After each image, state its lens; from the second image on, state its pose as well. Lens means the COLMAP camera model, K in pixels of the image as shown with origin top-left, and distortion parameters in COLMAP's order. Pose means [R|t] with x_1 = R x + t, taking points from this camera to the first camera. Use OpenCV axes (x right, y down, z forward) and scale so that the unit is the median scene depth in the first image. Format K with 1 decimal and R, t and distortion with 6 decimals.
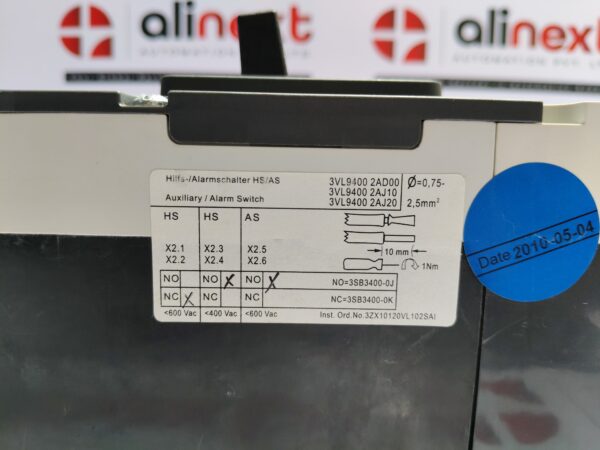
lens RADIAL K [[356.8, 0, 299.0], [0, 356.8, 222.3], [0, 0, 1]] dist [0.020750, -0.025536]
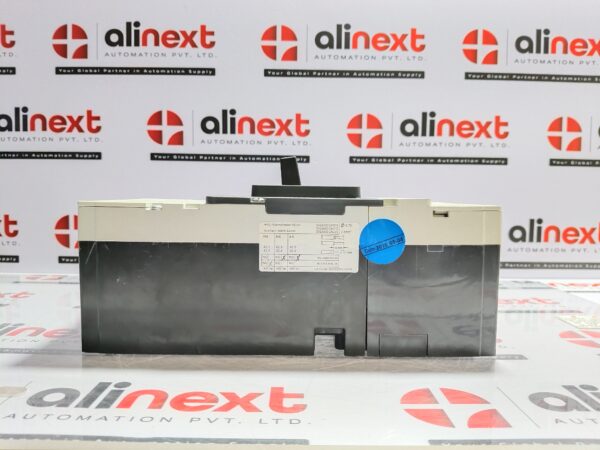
lens RADIAL K [[356.8, 0, 302.6], [0, 356.8, 238.0], [0, 0, 1]] dist [0.020750, -0.025536]
pose [[0.999935, -0.007290, 0.008794, -0.060572], [0.007850, 0.997821, -0.065511, 0.197816], [-0.008297, 0.065576, 0.997813, -2.073014]]
